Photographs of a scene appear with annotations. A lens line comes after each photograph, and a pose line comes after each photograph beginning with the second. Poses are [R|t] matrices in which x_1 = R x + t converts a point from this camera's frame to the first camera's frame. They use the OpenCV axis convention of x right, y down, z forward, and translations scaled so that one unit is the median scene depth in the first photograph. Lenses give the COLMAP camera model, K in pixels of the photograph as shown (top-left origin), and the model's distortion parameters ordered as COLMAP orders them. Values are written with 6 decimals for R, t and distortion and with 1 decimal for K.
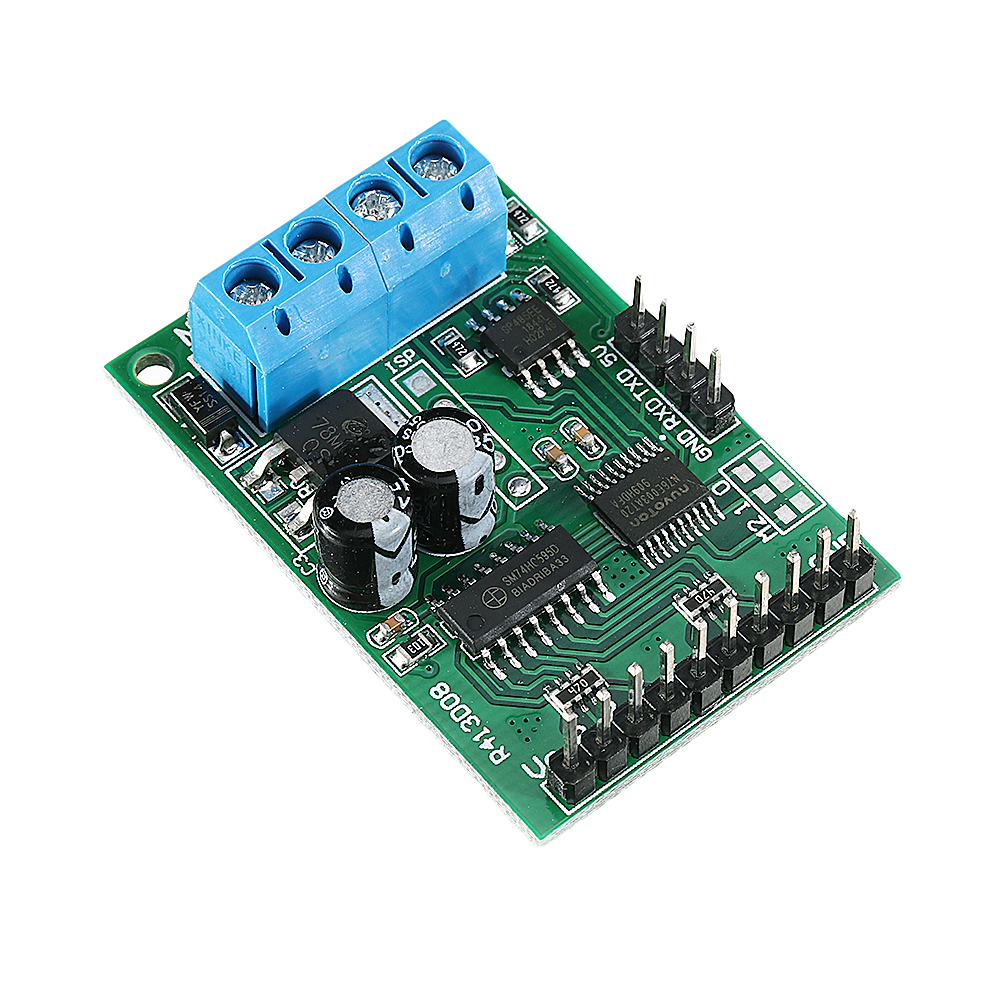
lens RADIAL K [[3877.1, 0, 500.0], [0, 3877.1, 500.0], [0, 0, 1]] dist [-0.355270, 0.350426]
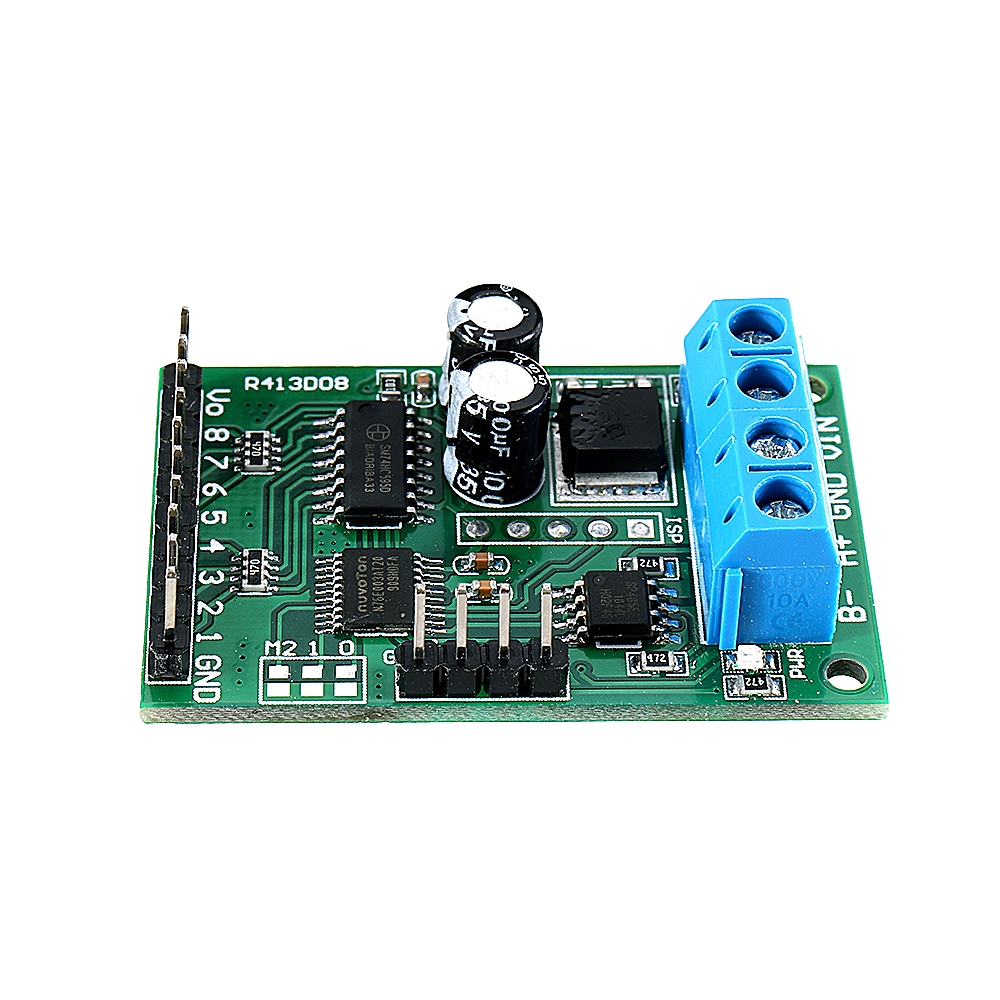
lens RADIAL K [[3459.9, 0, 500.0], [0, 3459.9, 500.0], [0, 0, 1]] dist [-0.038278, 0.833912]
pose [[-0.606113, 0.545952, -0.578415, 0.503635], [-0.688504, 0.003969, 0.725221, -0.641978], [0.398232, 0.837807, 0.373485, 0.671103]]
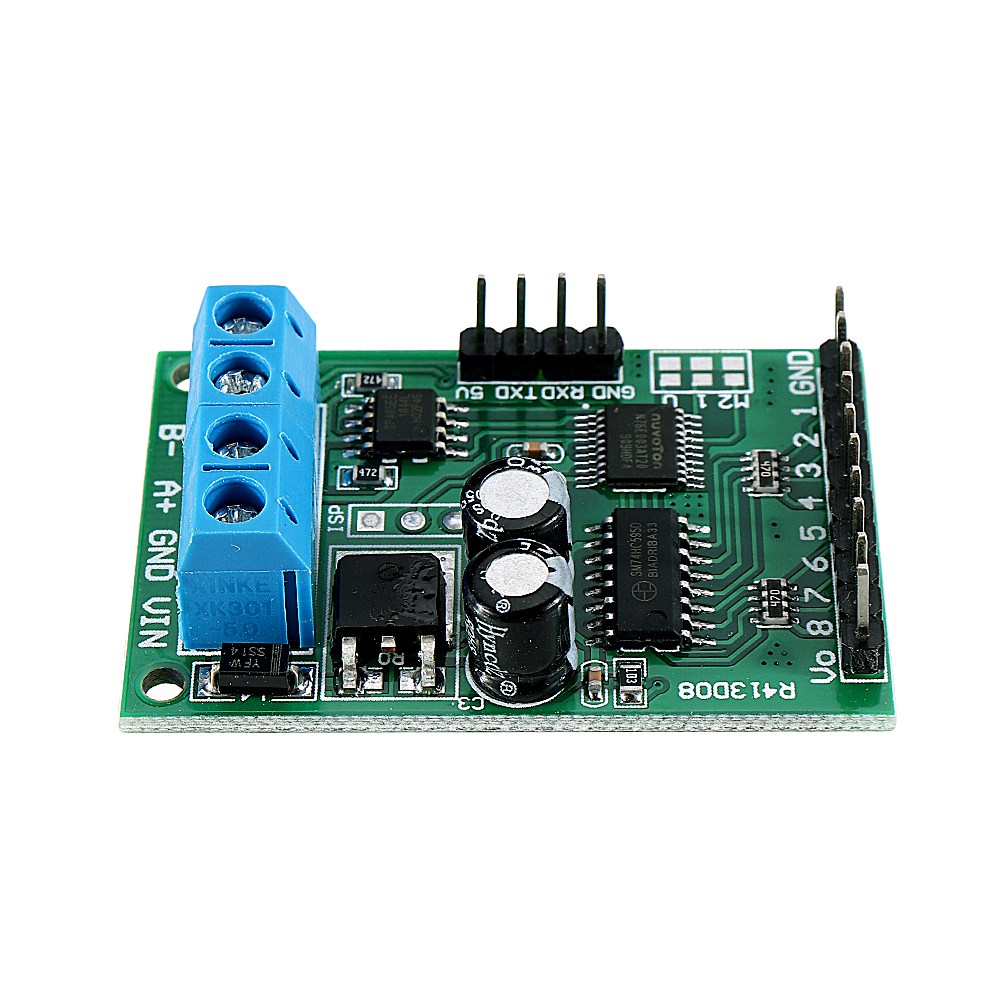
lens RADIAL K [[3459.9, 0, 500.0], [0, 3459.9, 500.0], [0, 0, 1]] dist [-0.038278, 0.833912]
pose [[0.636280, -0.579689, 0.509027, -0.429770], [0.660400, 0.750353, 0.029021, -0.038201], [-0.398773, 0.317696, 0.860261, 0.274850]]
